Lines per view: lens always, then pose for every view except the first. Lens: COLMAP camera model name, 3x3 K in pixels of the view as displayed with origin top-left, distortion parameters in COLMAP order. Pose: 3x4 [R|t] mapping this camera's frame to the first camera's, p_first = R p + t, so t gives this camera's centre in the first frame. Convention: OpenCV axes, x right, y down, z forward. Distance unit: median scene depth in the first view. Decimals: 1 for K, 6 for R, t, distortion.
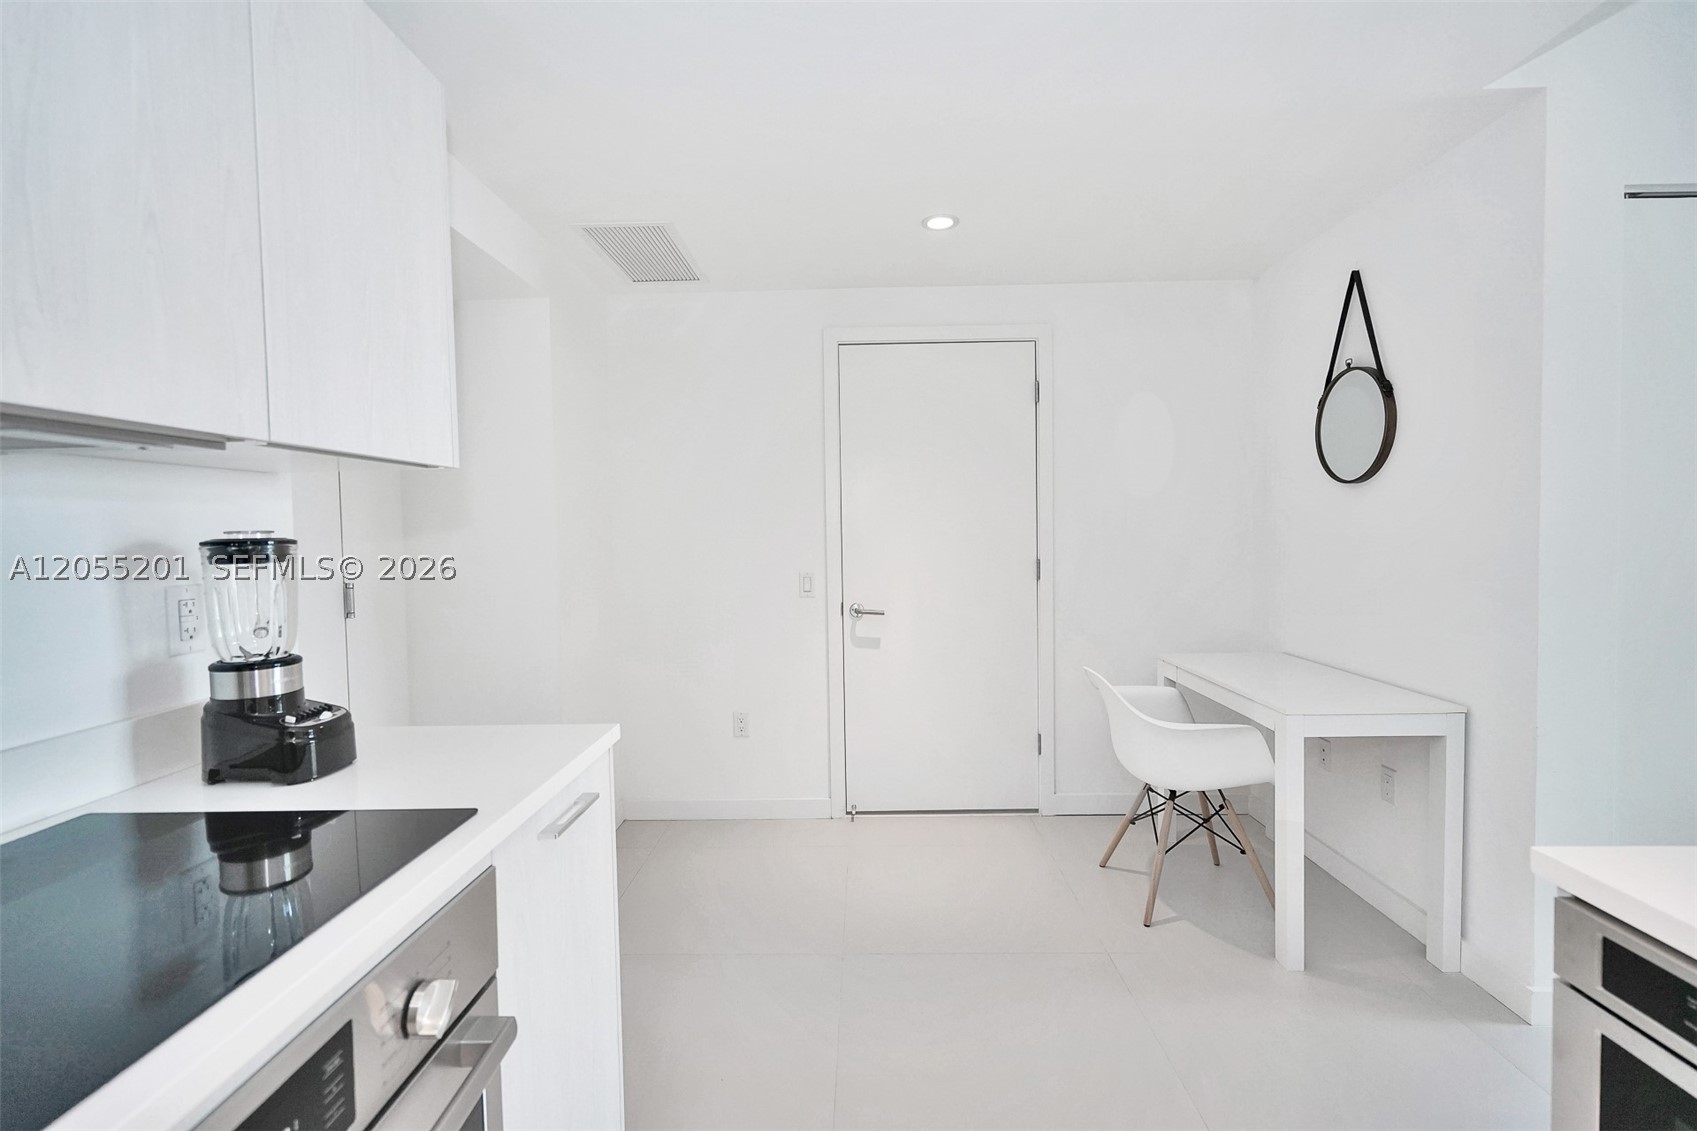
lens RADIAL K [[768.0, 0, 843.1], [0, 768.0, 559.9], [0, 0, 1]] dist [-0.000341, 0.001312]
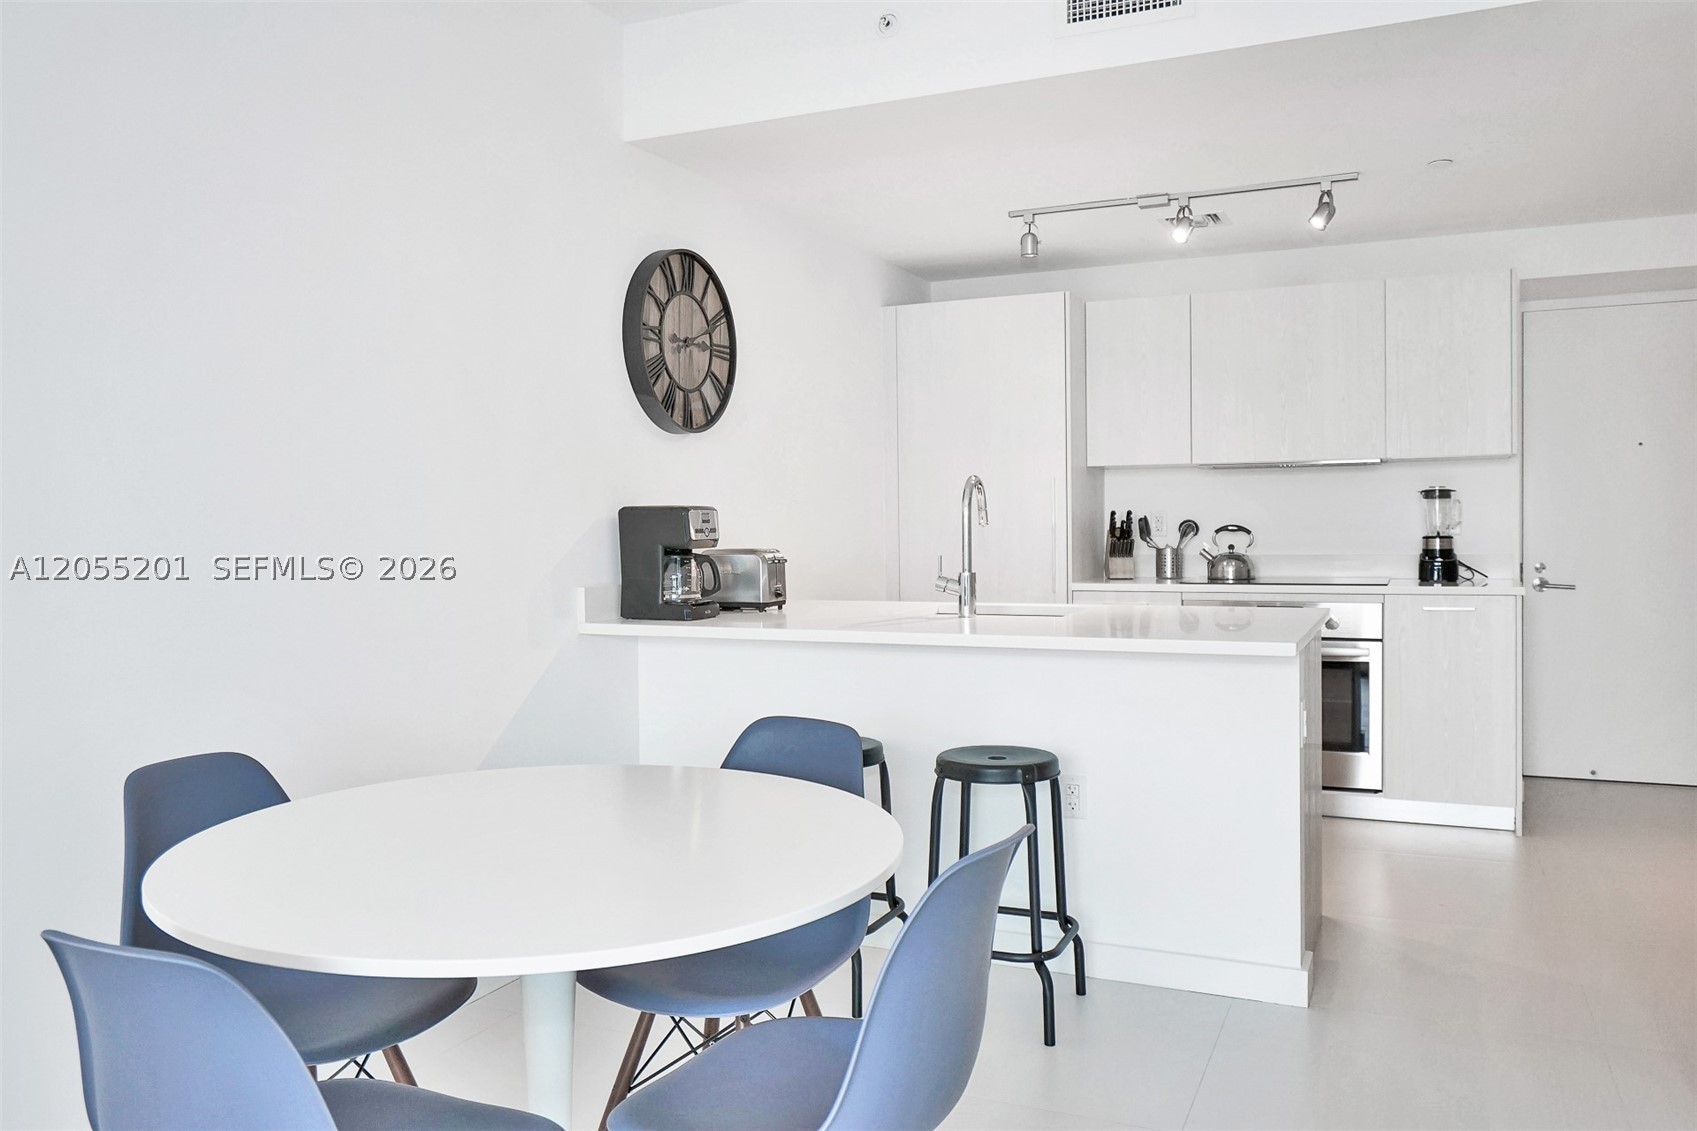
lens RADIAL K [[1291.0, 0, 852.3], [0, 1291.0, 551.7], [0, 0, 1]] dist [-0.002042, 0.001081]
pose [[-0.389192, 0.043350, -0.920136, 1.459138], [-0.016215, 0.998415, 0.053897, -0.008588], [0.921014, 0.035897, -0.387872, 0.307021]]
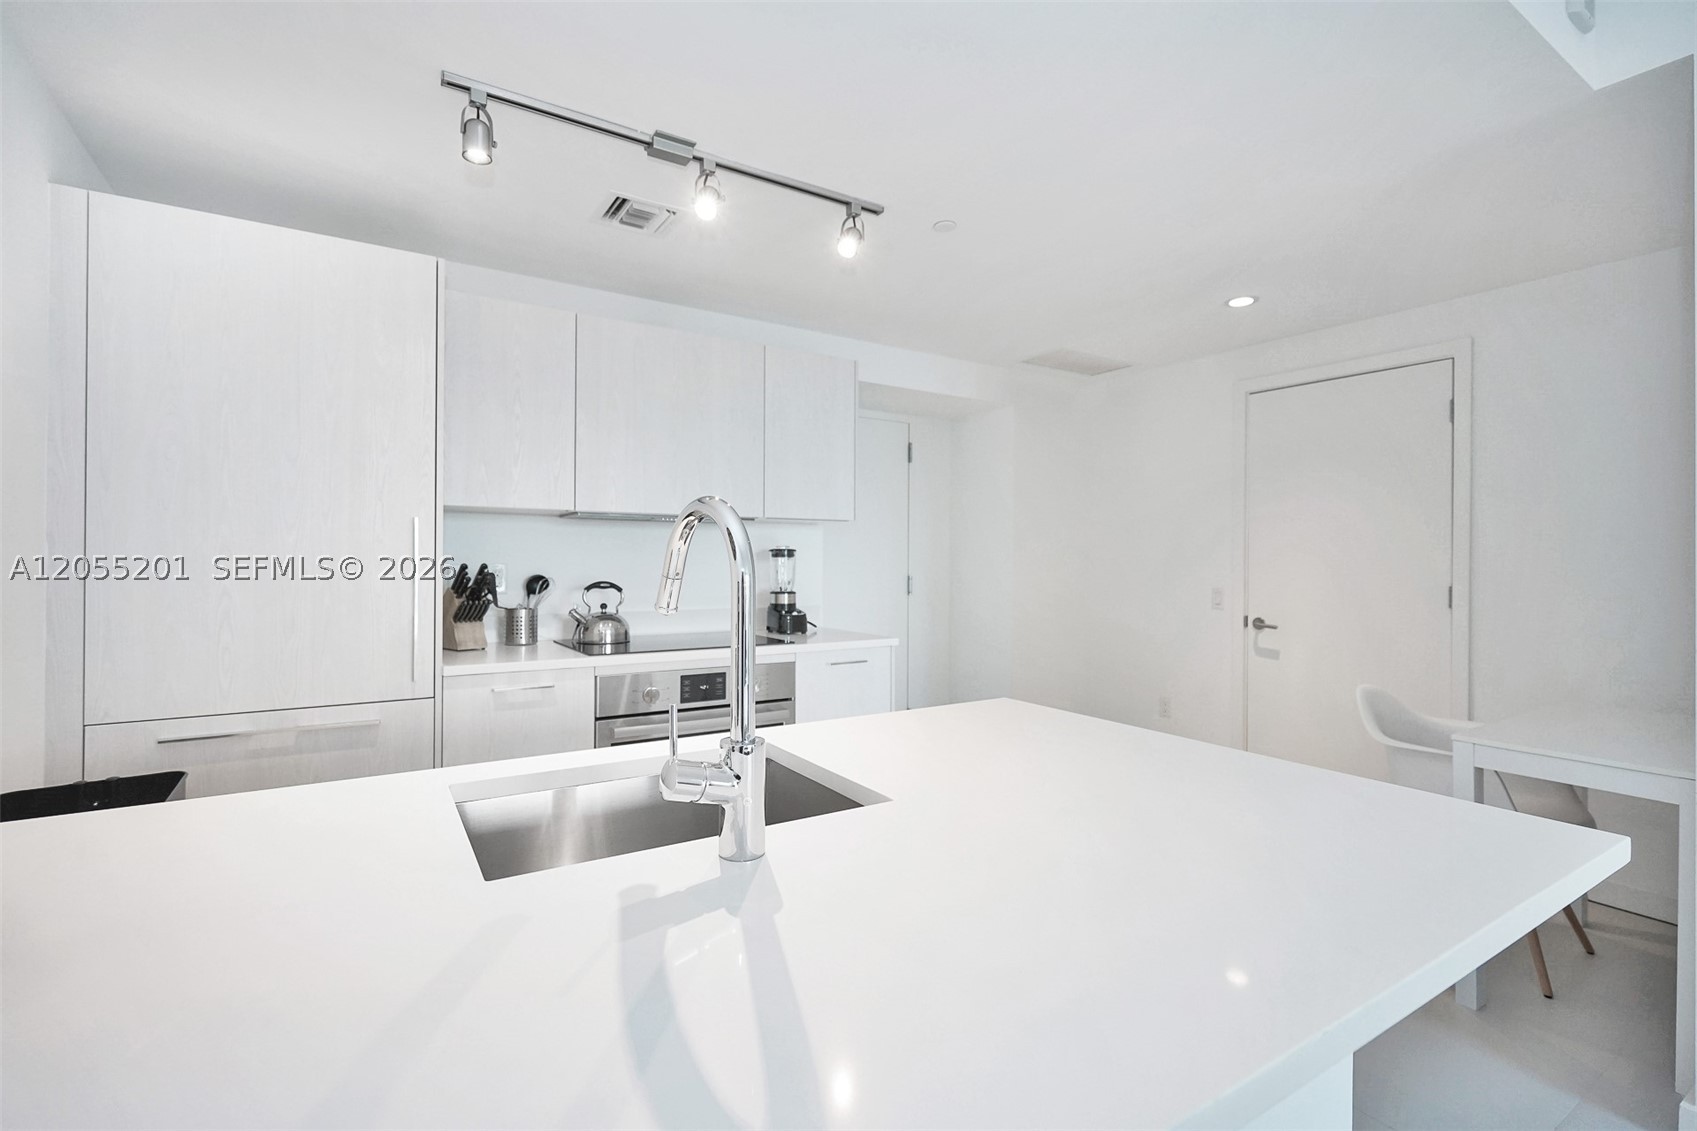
lens RADIAL K [[778.8, 0, 848.9], [0, 778.8, 559.0], [0, 0, 1]] dist [-0.002931, 0.000334]
pose [[0.552496, 0.017692, -0.833328, 0.647403], [-0.045572, 0.998920, -0.009007, 0.007932], [0.832269, 0.042953, 0.552706, -0.151437]]
